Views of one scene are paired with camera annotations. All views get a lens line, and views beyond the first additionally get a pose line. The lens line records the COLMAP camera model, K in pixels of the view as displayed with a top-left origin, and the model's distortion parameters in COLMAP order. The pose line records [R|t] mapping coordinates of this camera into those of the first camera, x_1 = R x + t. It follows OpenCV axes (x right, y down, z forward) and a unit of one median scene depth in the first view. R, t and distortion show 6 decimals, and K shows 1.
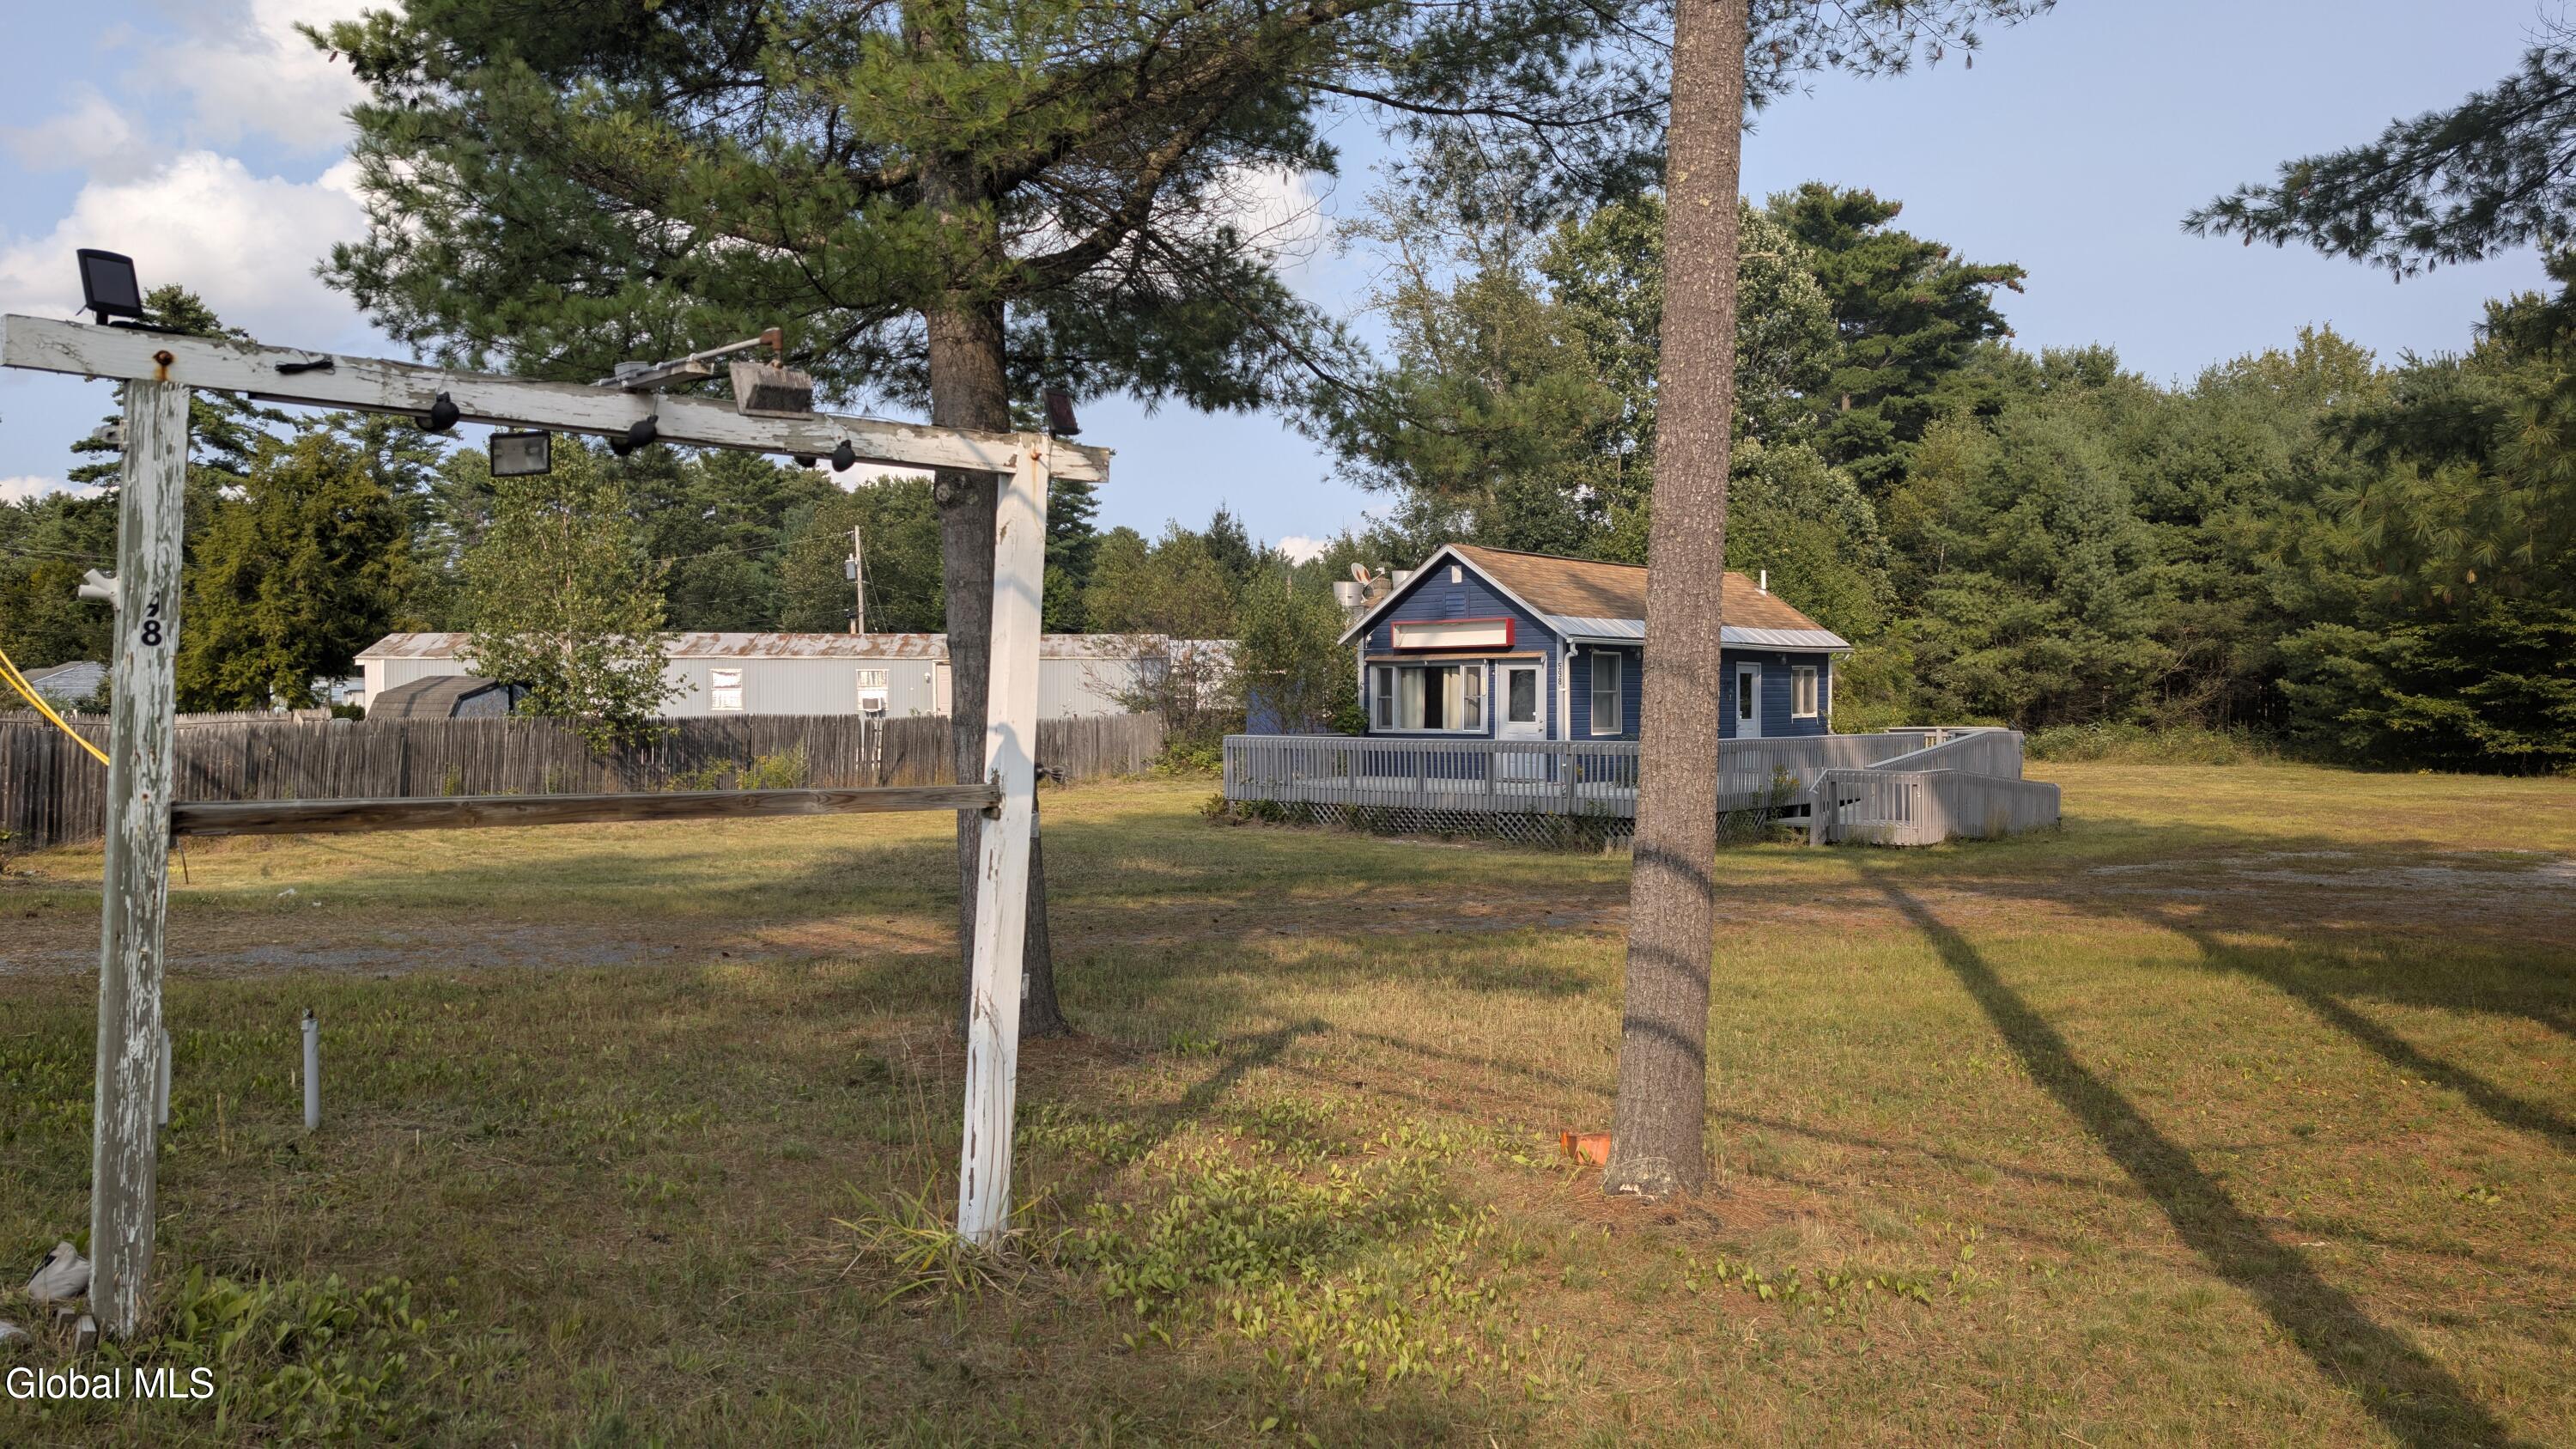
lens RADIAL K [[1755.3, 0, 1281.5], [0, 1755.3, 759.0], [0, 0, 1]] dist [0.006601, 0.000484]
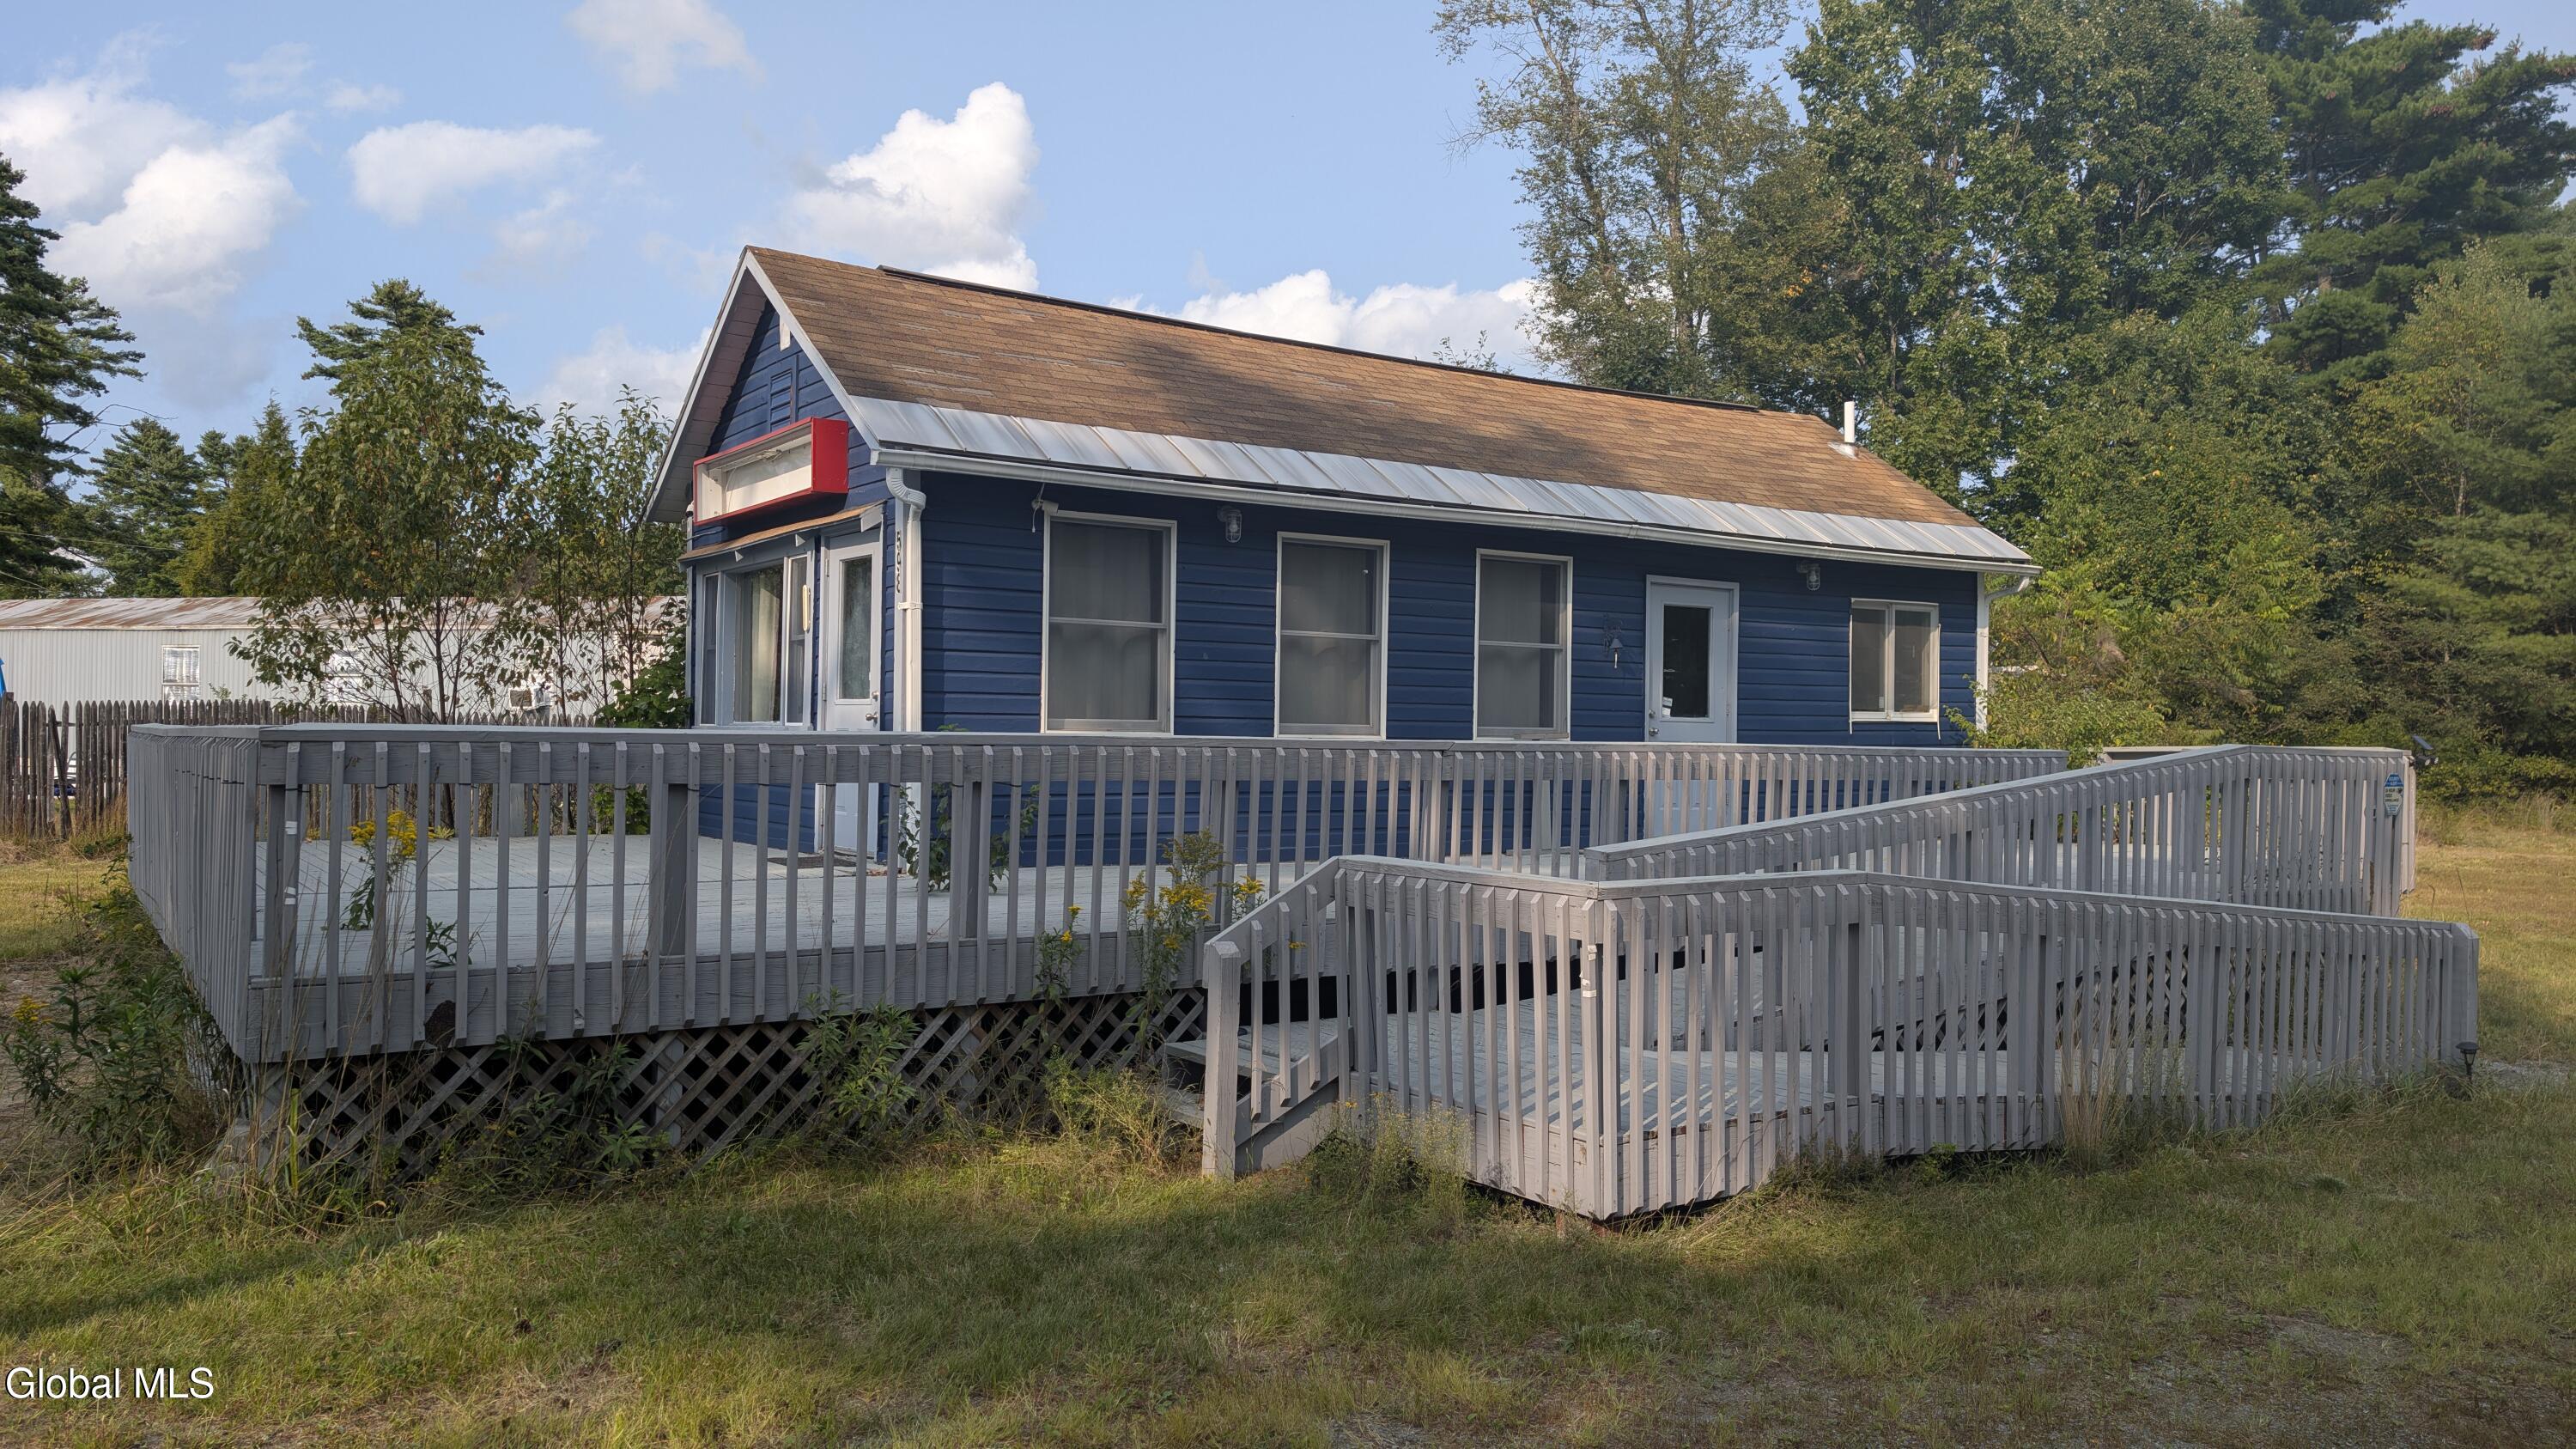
lens RADIAL K [[1812.7, 0, 1288.0], [0, 1812.7, 724.5], [0, 0, 1]] dist [0.003349, -0.003594]
pose [[0.967512, 0.016492, -0.252285, 0.252452], [-0.026287, 0.999024, -0.035503, -0.004489], [0.251453, 0.040982, 0.967001, 0.521258]]
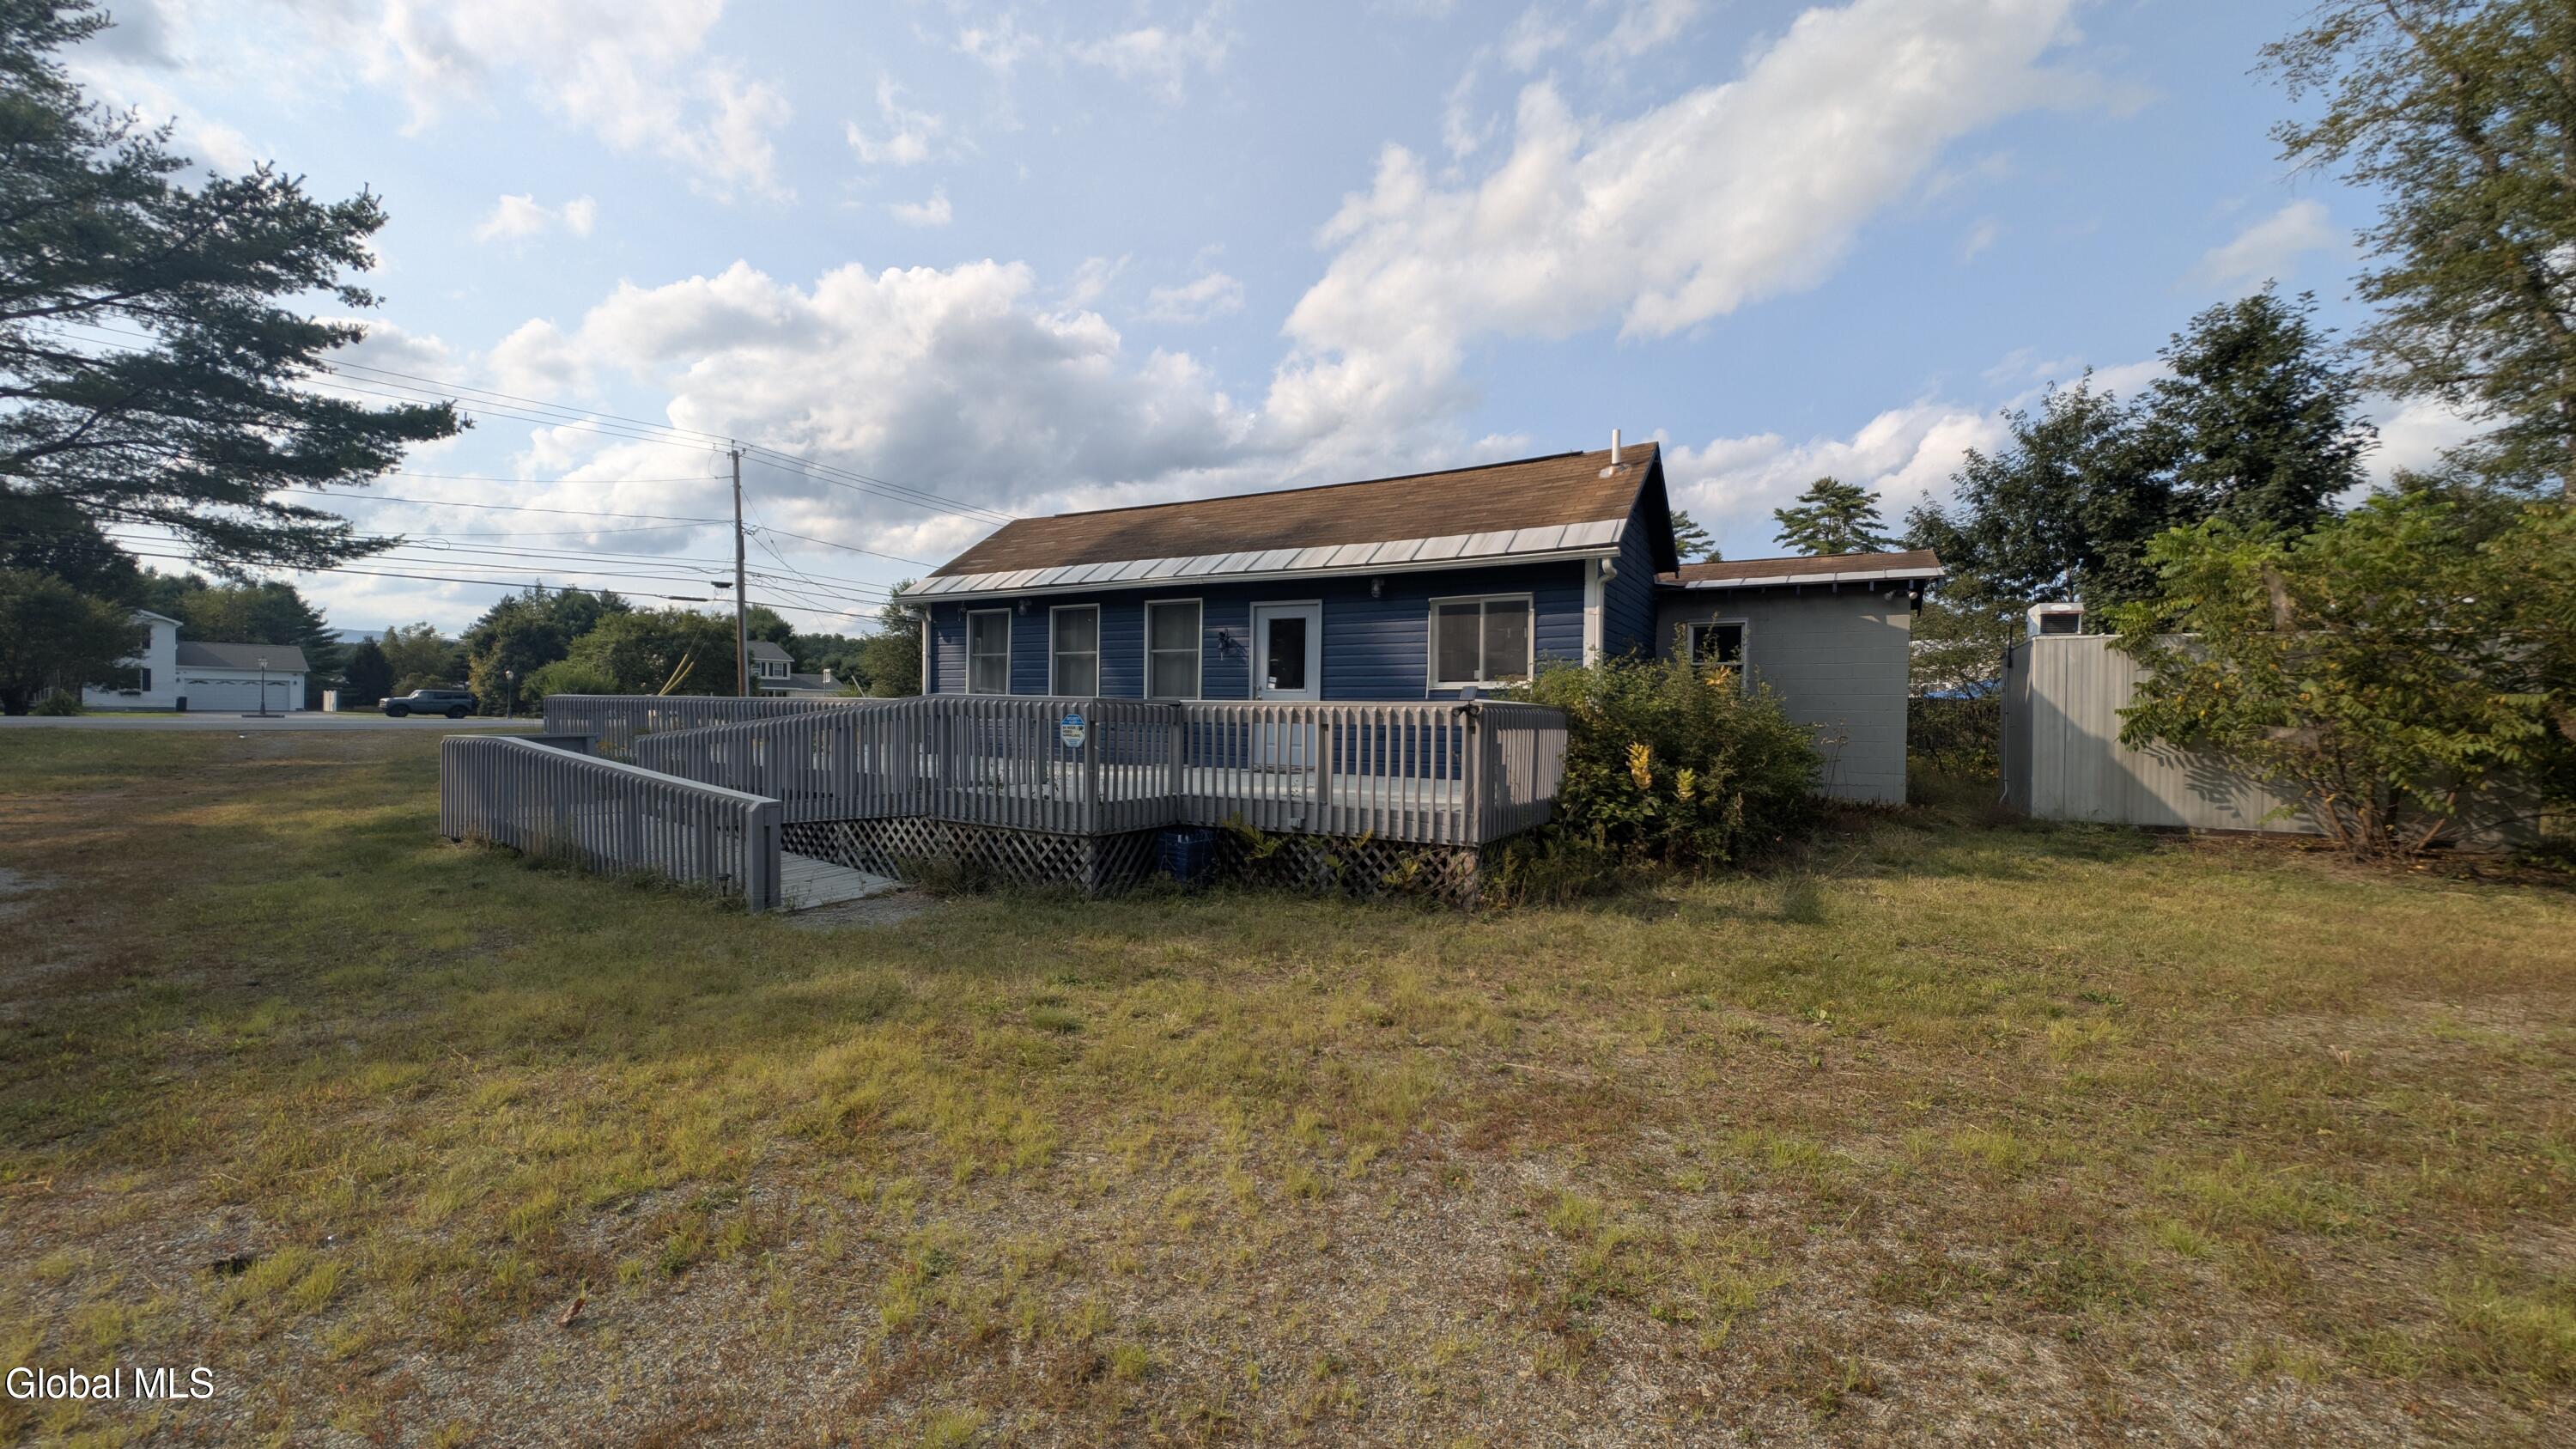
lens RADIAL K [[946.4, 0, 1288.0], [0, 946.4, 724.5], [0, 0, 1]] dist [-0.009391, -0.000044]
pose [[0.203497, 0.024051, -0.978780, 0.534307], [-0.049359, 0.998679, 0.014277, -0.014172], [0.977831, 0.045406, 0.204416, 0.837525]]
